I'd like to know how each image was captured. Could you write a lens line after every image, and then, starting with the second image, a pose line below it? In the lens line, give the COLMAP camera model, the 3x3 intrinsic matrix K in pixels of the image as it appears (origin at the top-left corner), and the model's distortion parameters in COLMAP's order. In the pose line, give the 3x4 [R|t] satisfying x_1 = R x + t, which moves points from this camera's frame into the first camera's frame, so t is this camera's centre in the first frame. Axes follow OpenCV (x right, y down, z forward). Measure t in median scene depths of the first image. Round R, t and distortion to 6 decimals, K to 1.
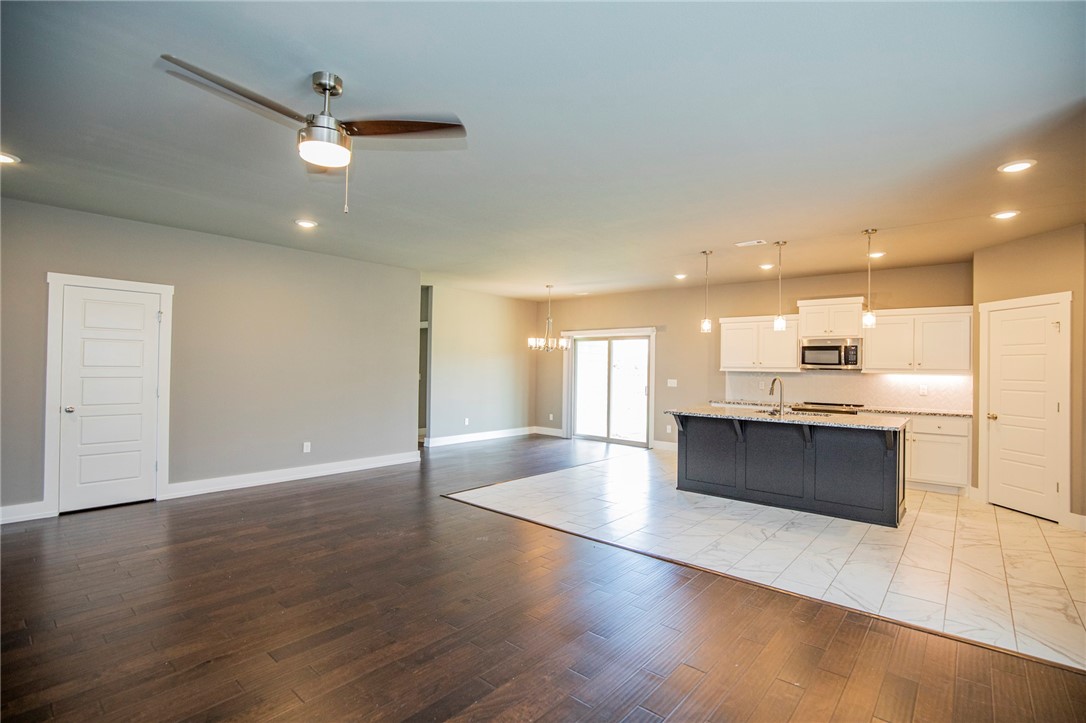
lens RADIAL K [[505.2, 0, 545.5], [0, 505.2, 362.3], [0, 0, 1]] dist [-0.004652, -0.000366]
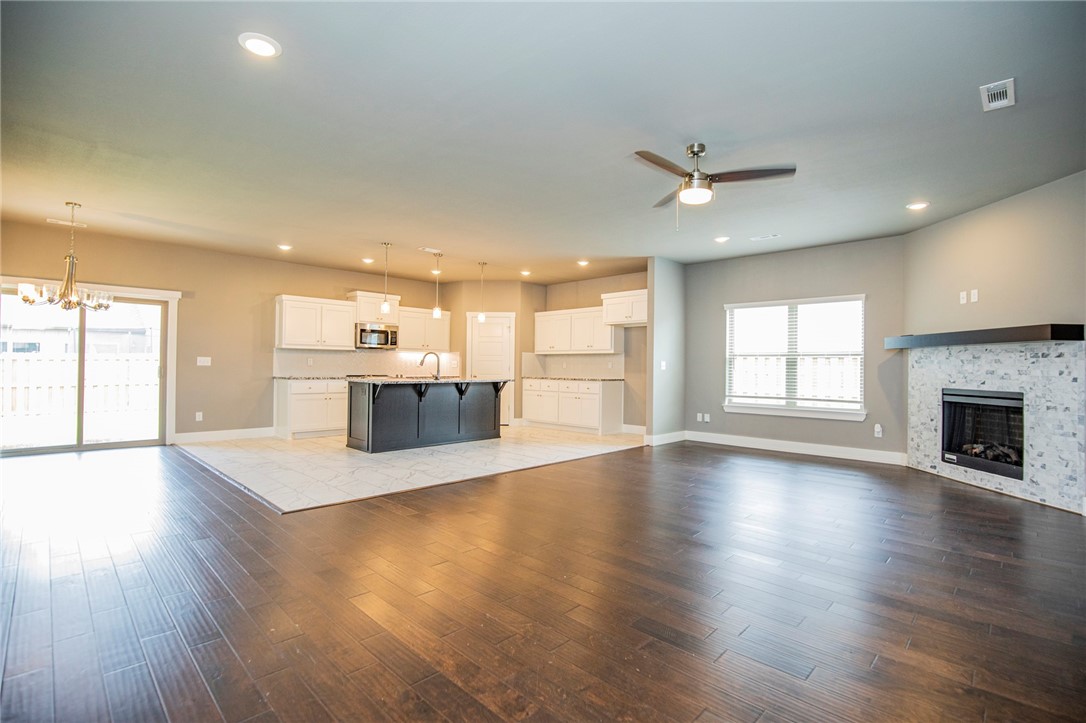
lens RADIAL K [[505.2, 0, 545.5], [0, 505.2, 362.3], [0, 0, 1]] dist [-0.004652, -0.000366]
pose [[0.085102, -0.008596, 0.996335, -0.707028], [-0.020288, 0.999741, 0.010358, 0.028932], [-0.996166, -0.021095, 0.084906, 0.462029]]
